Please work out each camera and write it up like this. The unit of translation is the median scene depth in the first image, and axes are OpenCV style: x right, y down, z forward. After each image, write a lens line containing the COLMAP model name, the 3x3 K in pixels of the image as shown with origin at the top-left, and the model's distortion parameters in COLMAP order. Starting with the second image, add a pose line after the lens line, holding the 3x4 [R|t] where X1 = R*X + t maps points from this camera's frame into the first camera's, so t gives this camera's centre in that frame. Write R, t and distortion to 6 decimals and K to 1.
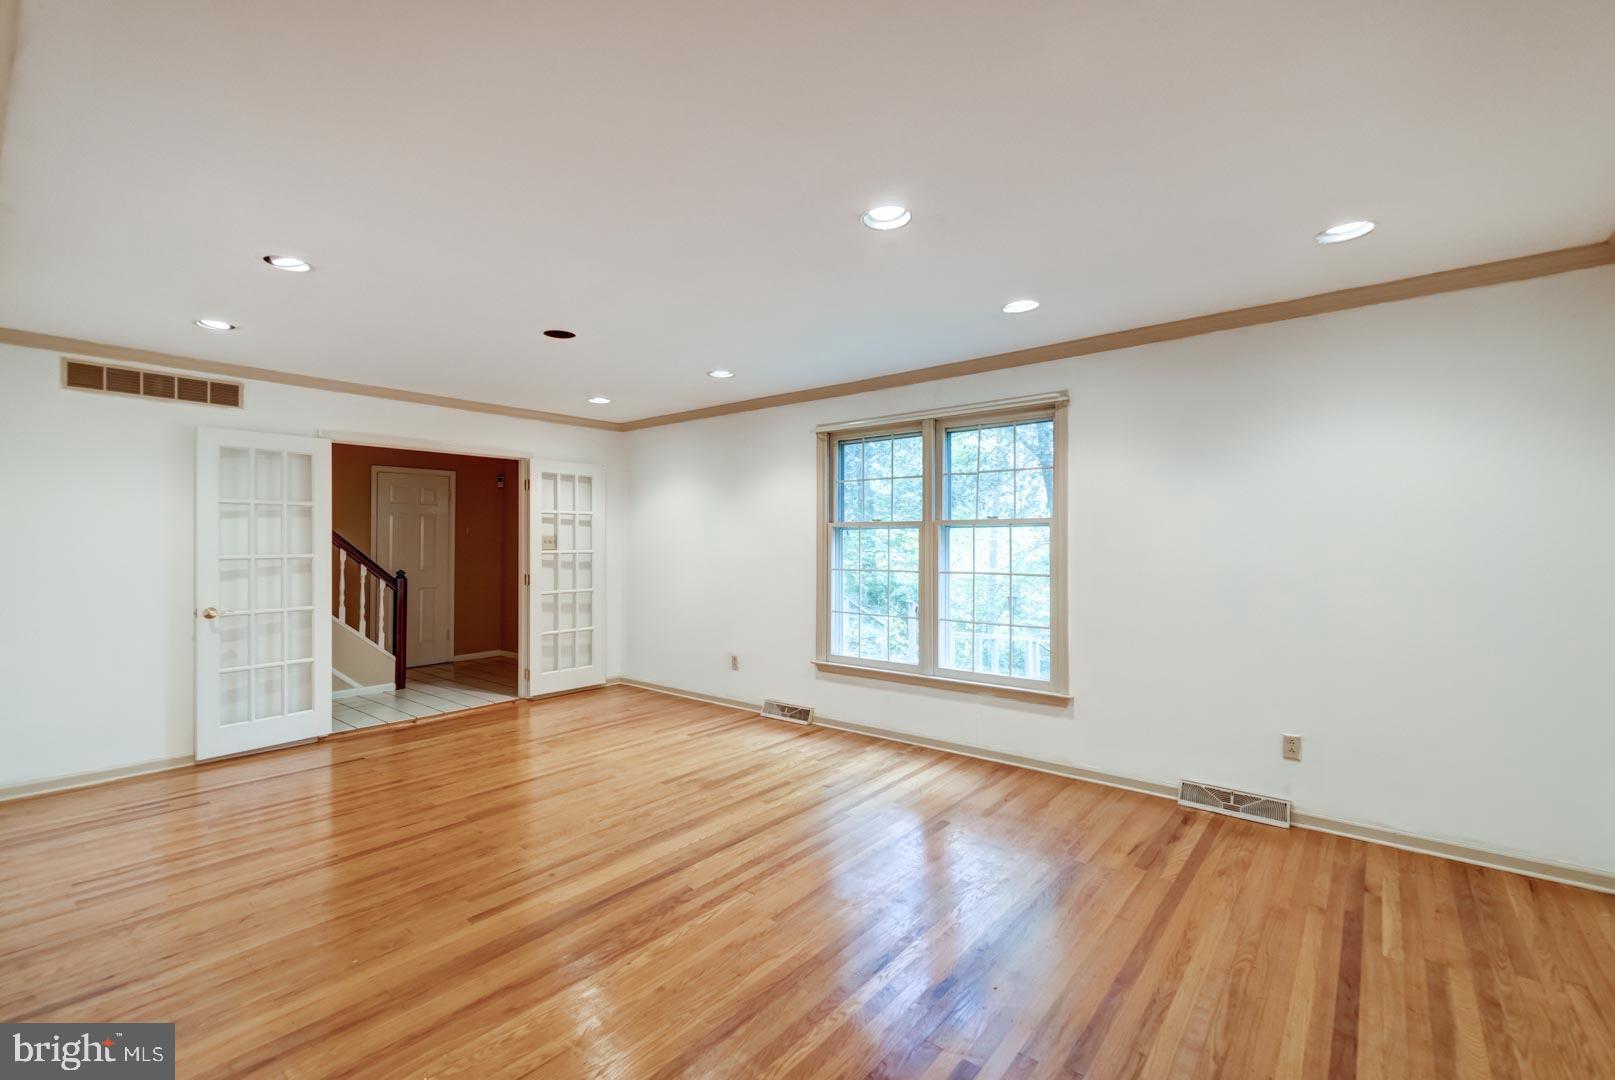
lens RADIAL K [[701.3, 0, 790.2], [0, 701.3, 531.2], [0, 0, 1]] dist [0.005048, 0.000053]
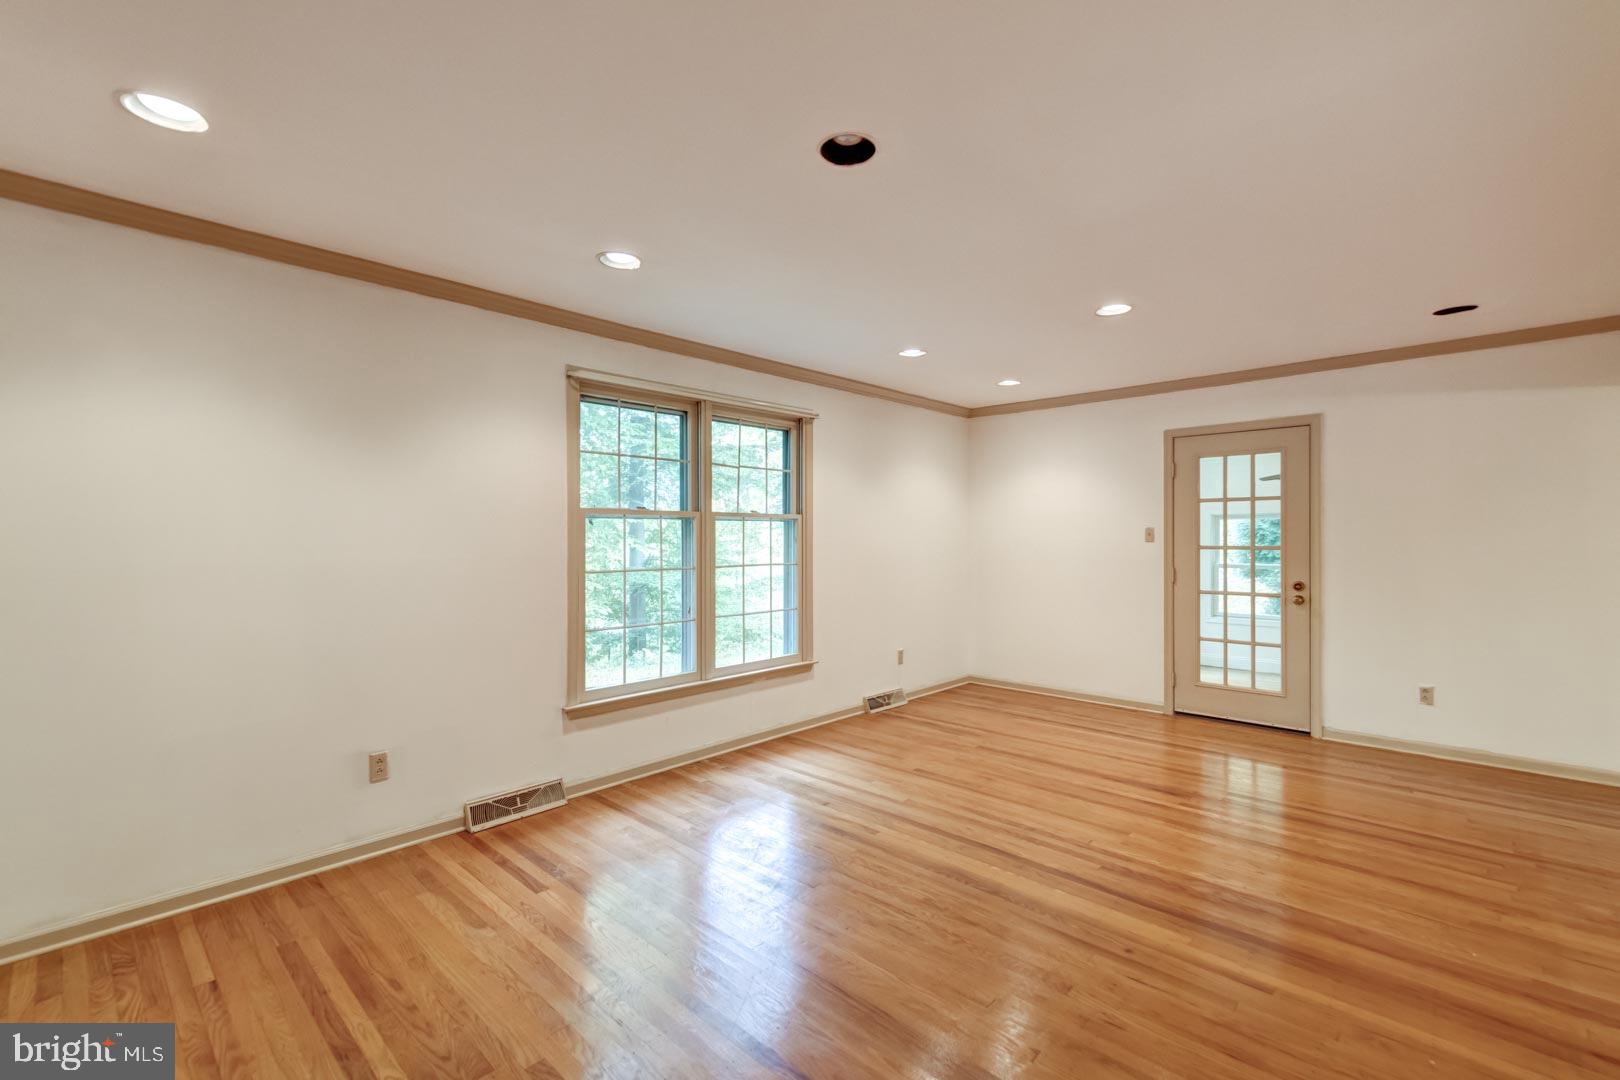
lens RADIAL K [[703.5, 0, 804.0], [0, 703.5, 538.1], [0, 0, 1]] dist [0.005048, 0.000053]
pose [[0.062964, -0.001839, 0.998014, -0.736031], [-0.016429, 0.999861, 0.002878, 0.015831], [-0.997881, -0.016577, 0.062925, 0.841013]]
